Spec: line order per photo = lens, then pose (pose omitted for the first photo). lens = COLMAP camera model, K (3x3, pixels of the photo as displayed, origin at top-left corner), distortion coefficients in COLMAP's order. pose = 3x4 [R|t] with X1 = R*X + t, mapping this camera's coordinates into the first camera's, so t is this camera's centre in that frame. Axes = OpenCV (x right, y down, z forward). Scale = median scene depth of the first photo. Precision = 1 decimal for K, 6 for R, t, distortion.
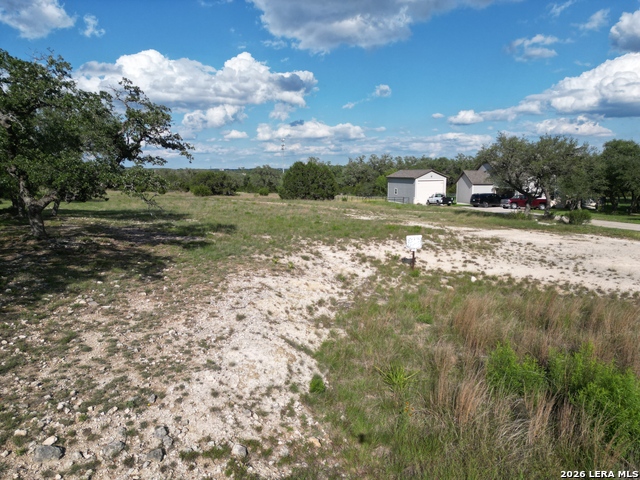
lens RADIAL K [[453.7, 0, 318.6], [0, 453.7, 239.5], [0, 0, 1]] dist [0.014215, -0.011870]
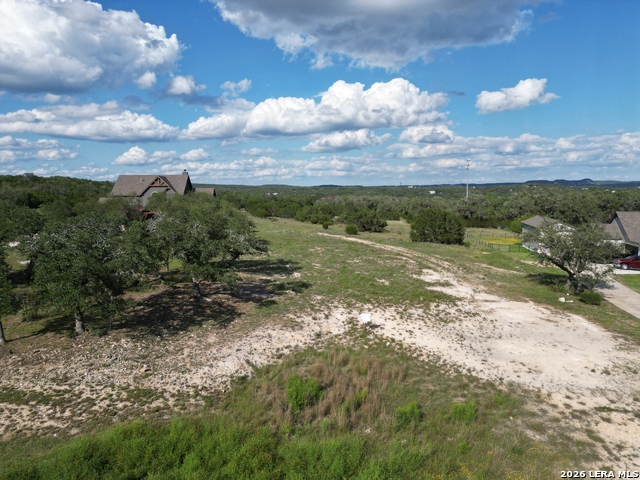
lens RADIAL K [[453.7, 0, 319.6], [0, 453.7, 240.3], [0, 0, 1]] dist [0.014215, -0.011870]
pose [[0.915619, 0.051200, -0.398775, 1.535105], [-0.062532, 0.997923, -0.015453, -0.543511], [0.397155, 0.039085, 0.916919, -1.506792]]
